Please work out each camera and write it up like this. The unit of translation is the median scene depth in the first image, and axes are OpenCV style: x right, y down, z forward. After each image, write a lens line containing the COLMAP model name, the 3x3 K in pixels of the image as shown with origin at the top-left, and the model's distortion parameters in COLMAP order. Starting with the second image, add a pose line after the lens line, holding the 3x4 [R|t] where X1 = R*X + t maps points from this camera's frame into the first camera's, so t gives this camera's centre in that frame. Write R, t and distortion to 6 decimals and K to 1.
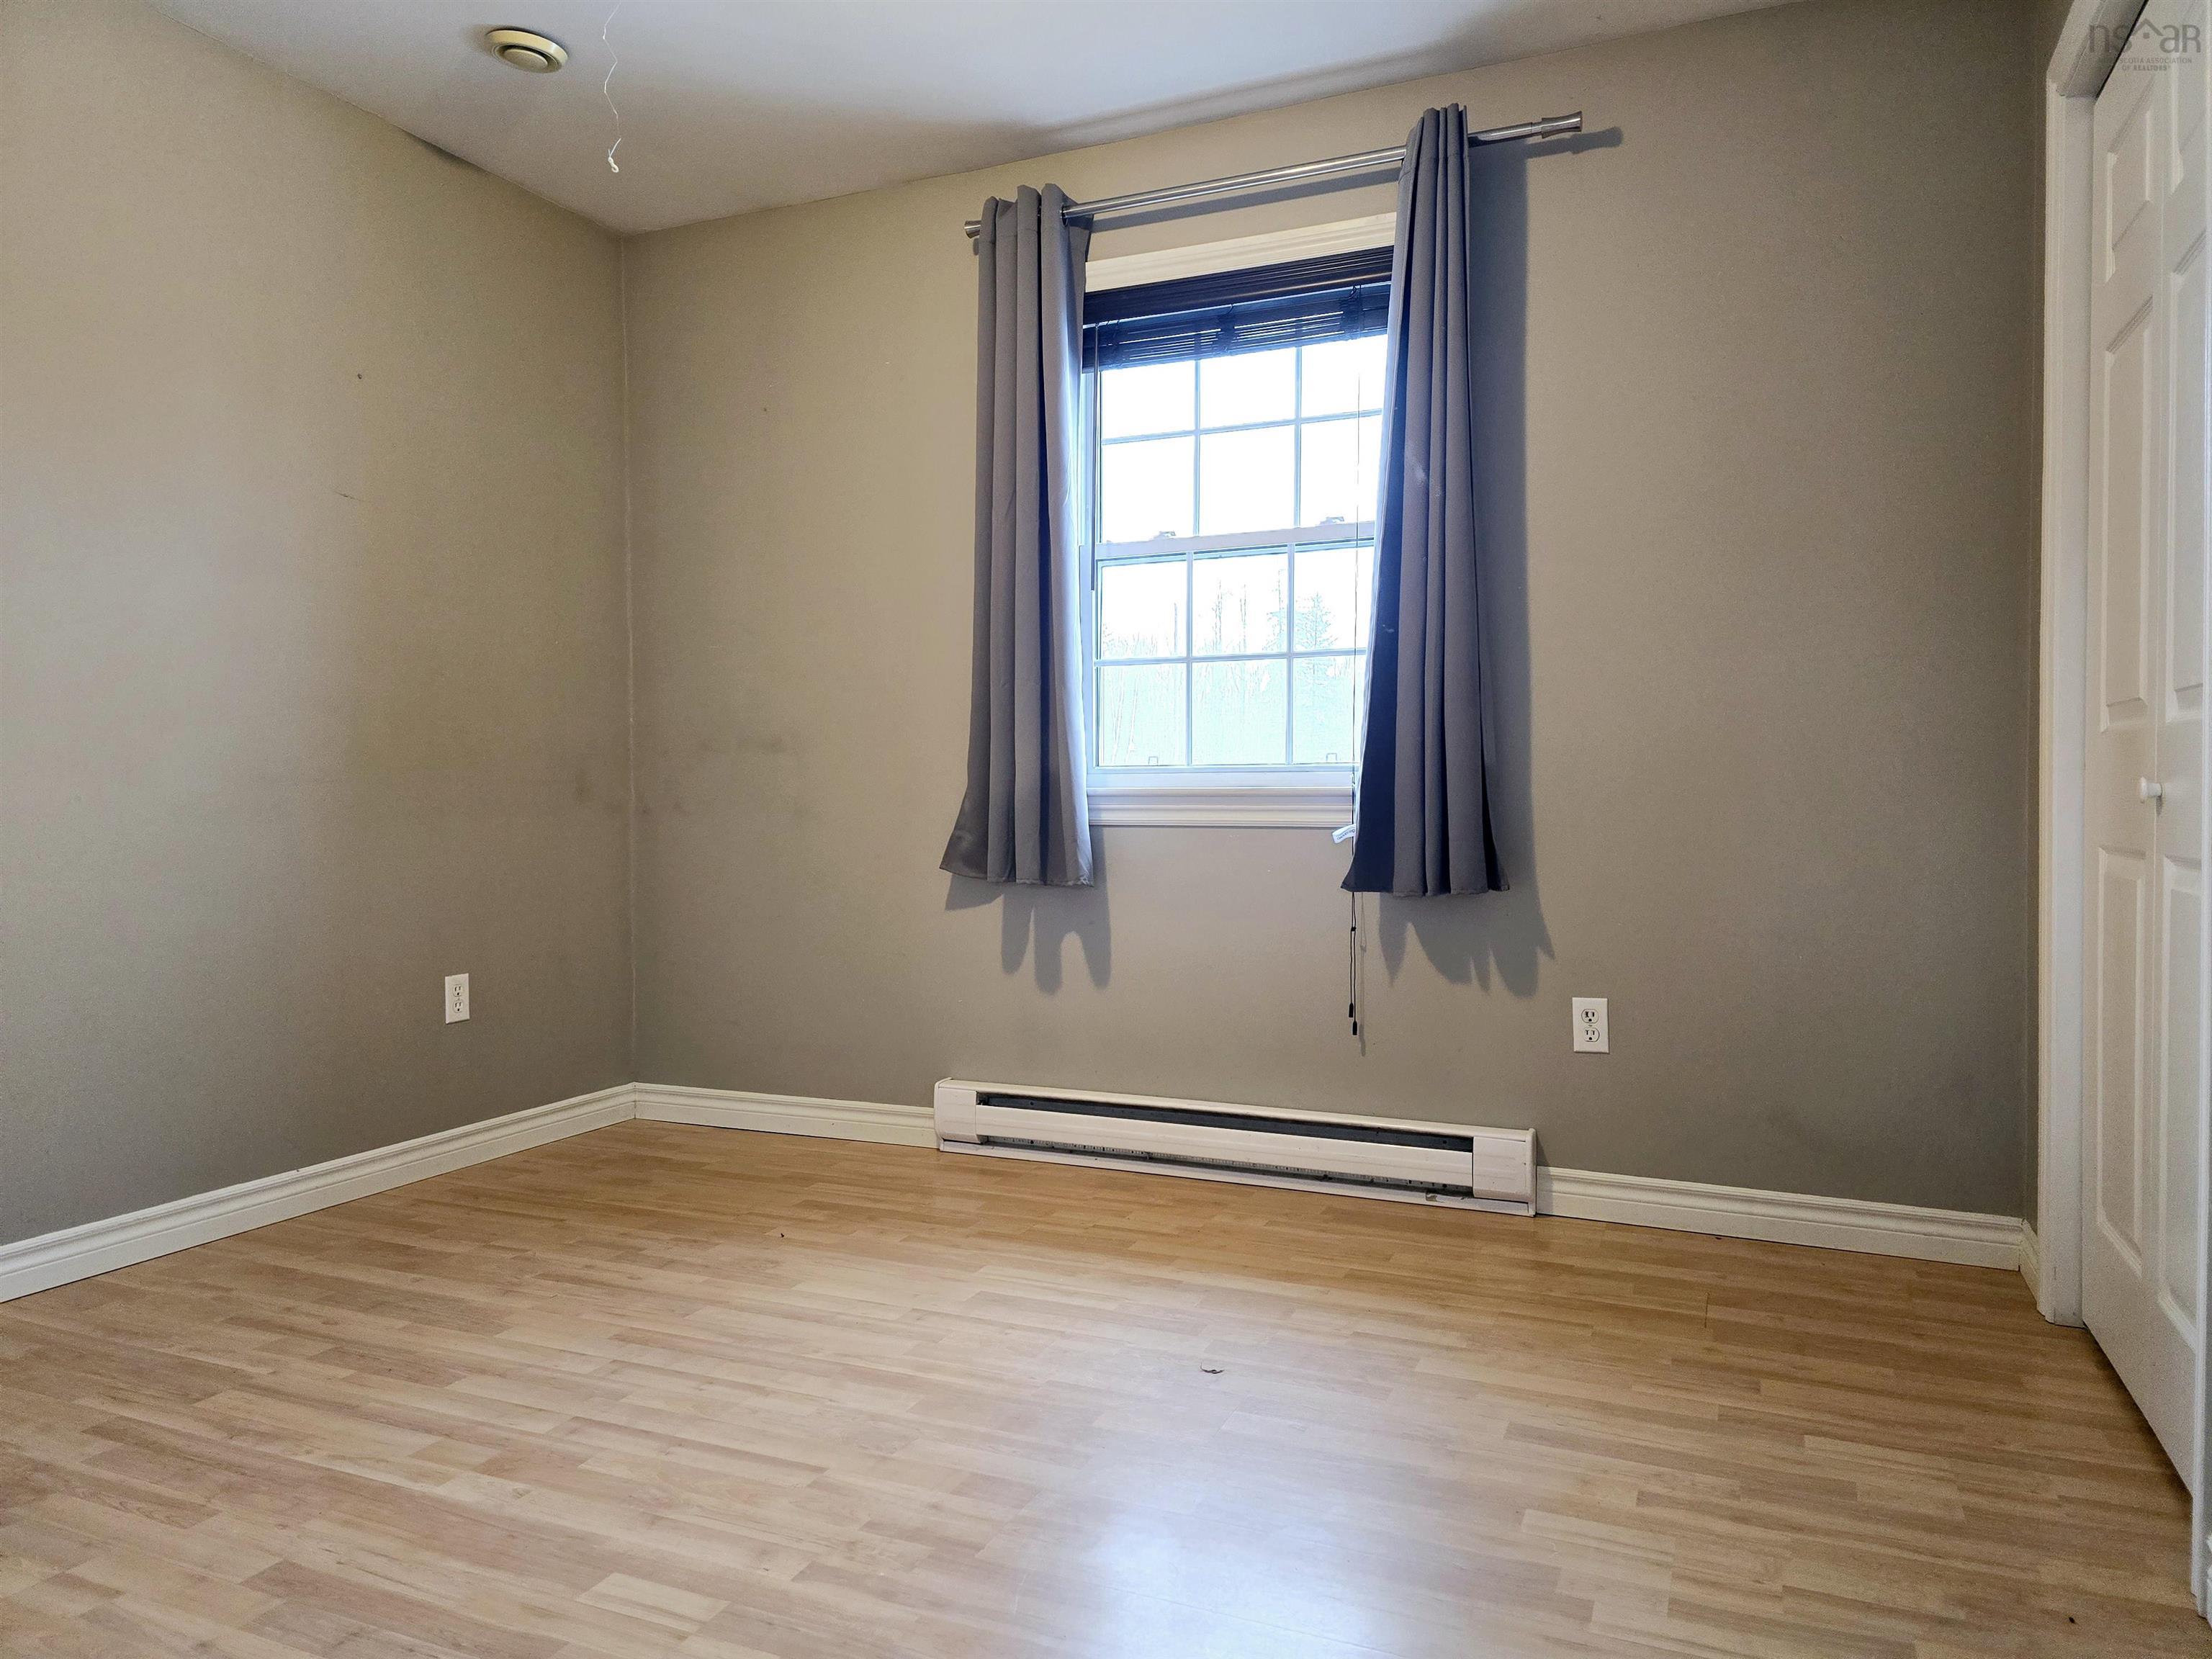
lens RADIAL K [[1495.2, 0, 1090.5], [0, 1495.2, 823.2], [0, 0, 1]] dist [0.072166, -0.068954]
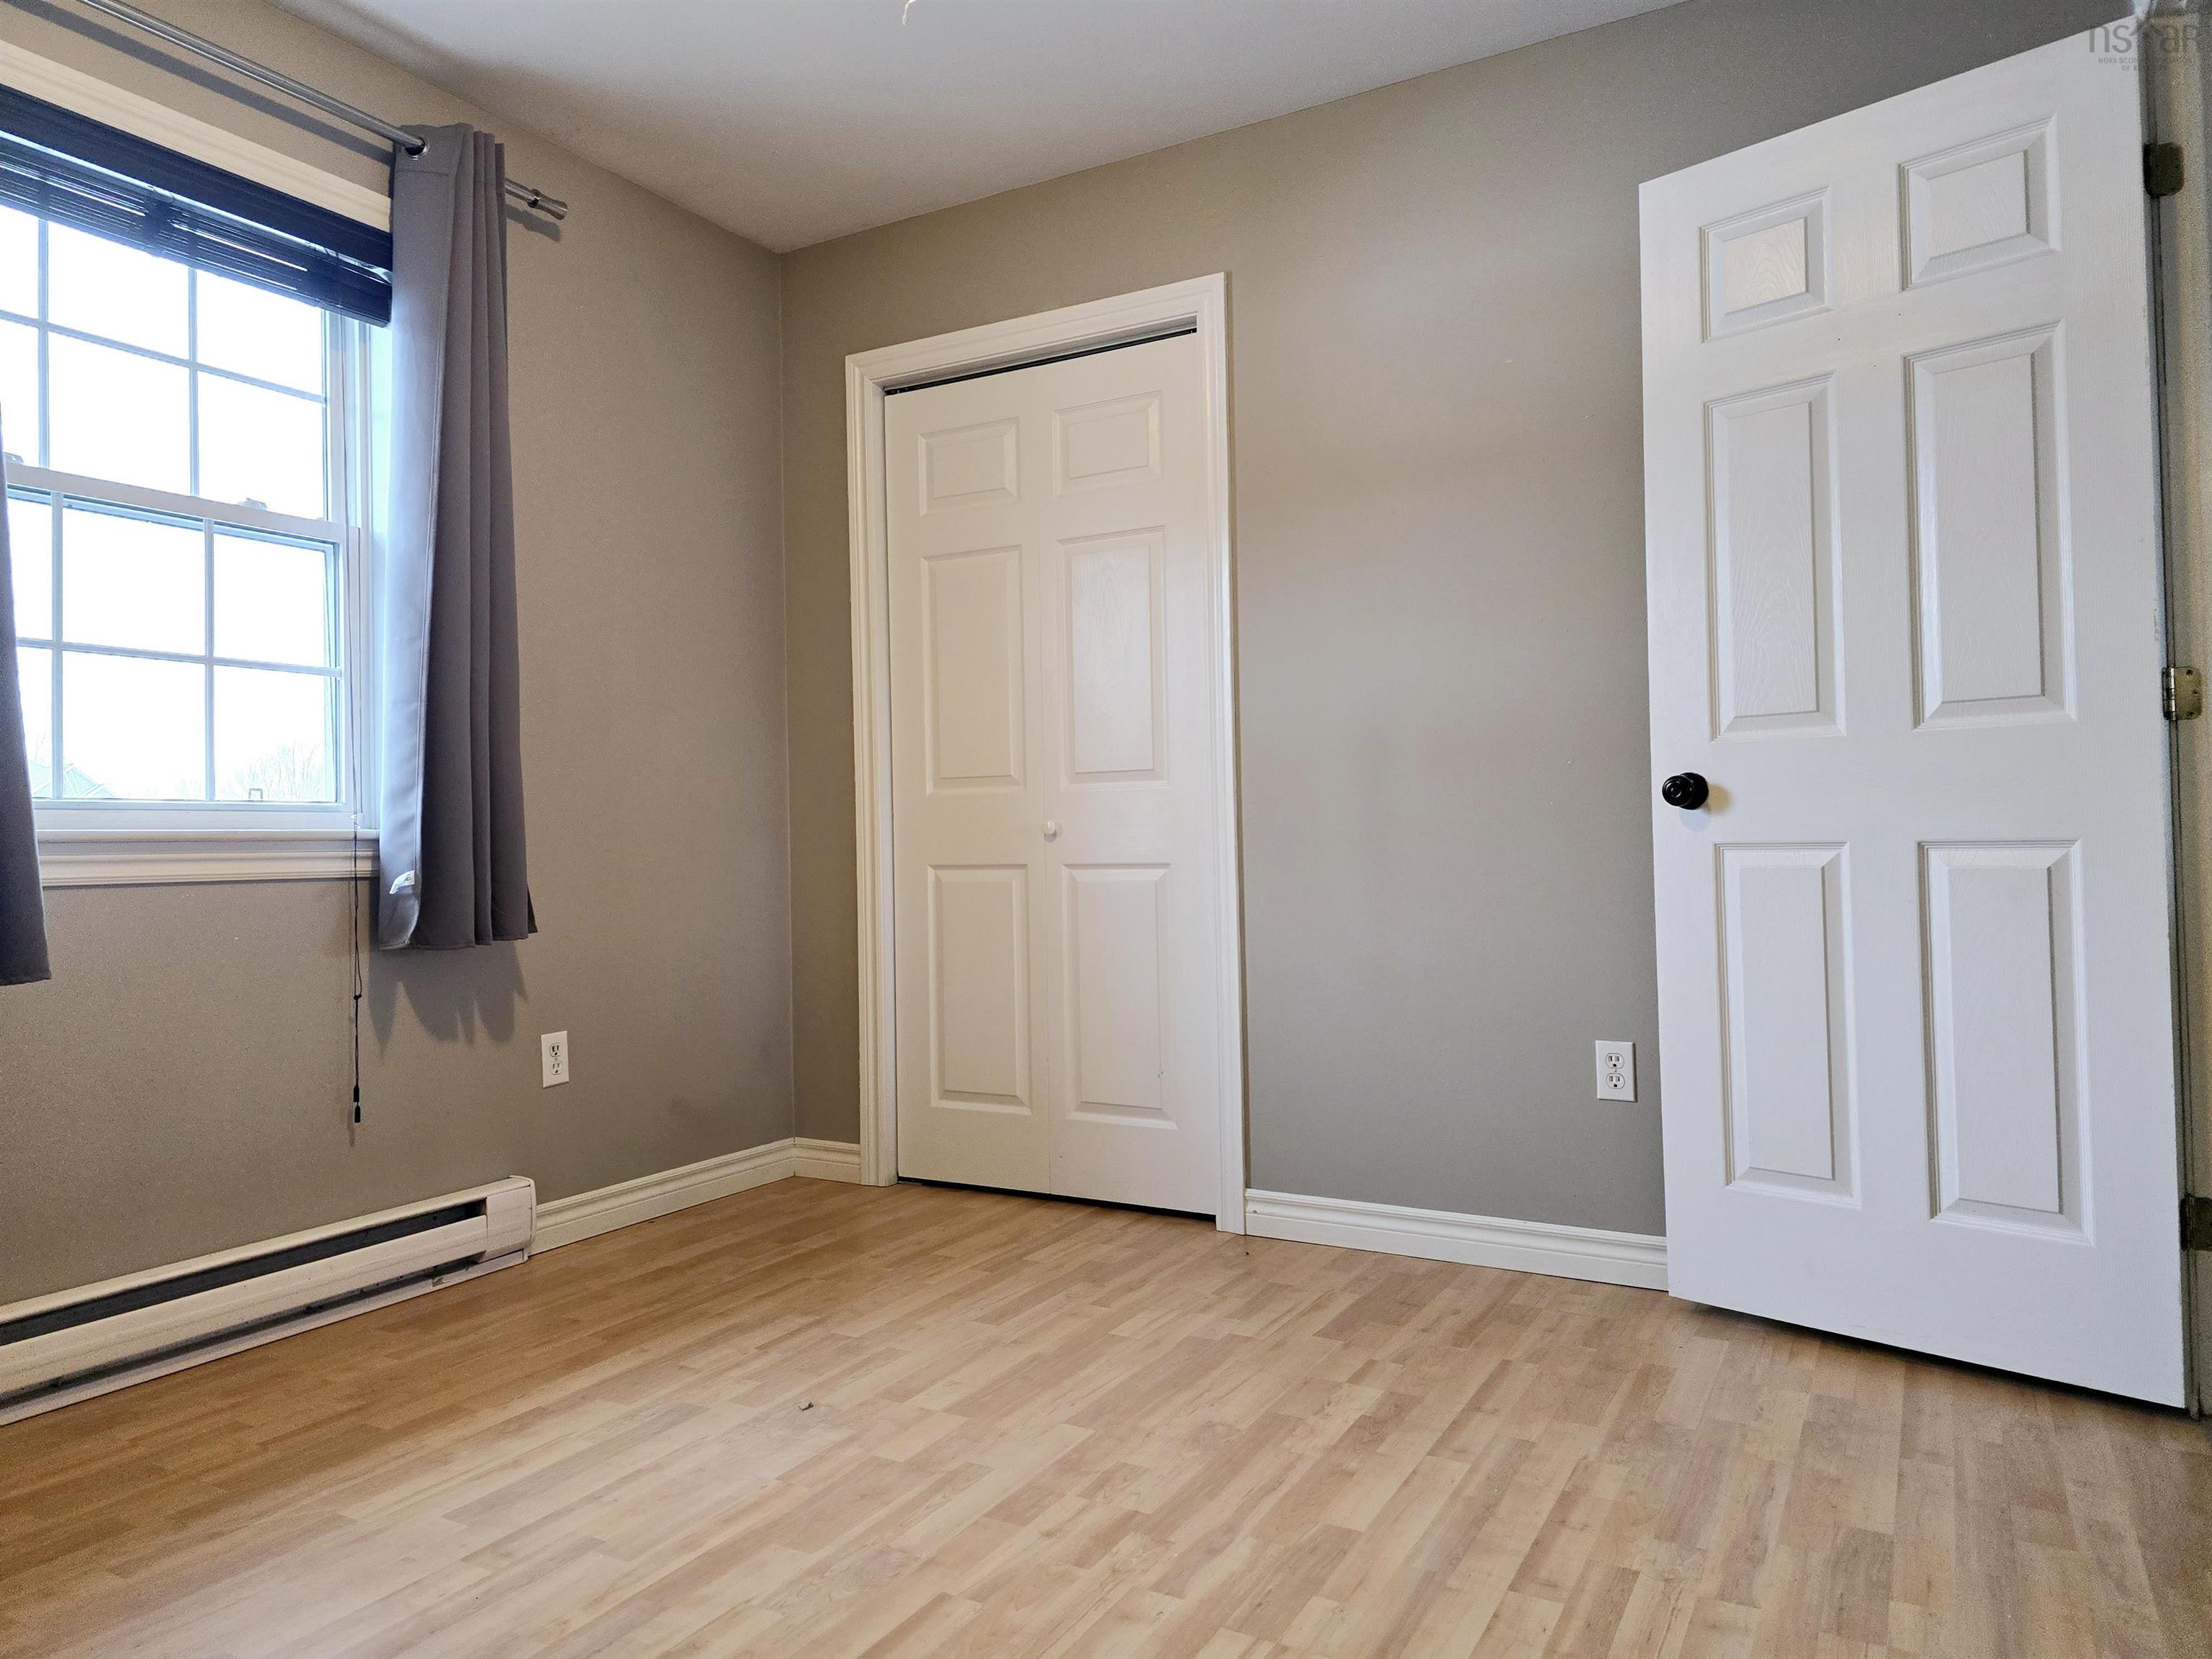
lens RADIAL K [[1495.2, 0, 1090.5], [0, 1495.2, 823.2], [0, 0, 1]] dist [0.072166, -0.068954]
pose [[0.094610, 0.010440, 0.995460, -0.733356], [0.037233, 0.999208, -0.014018, -0.000035], [-0.994818, 0.038390, 0.094147, 0.576275]]
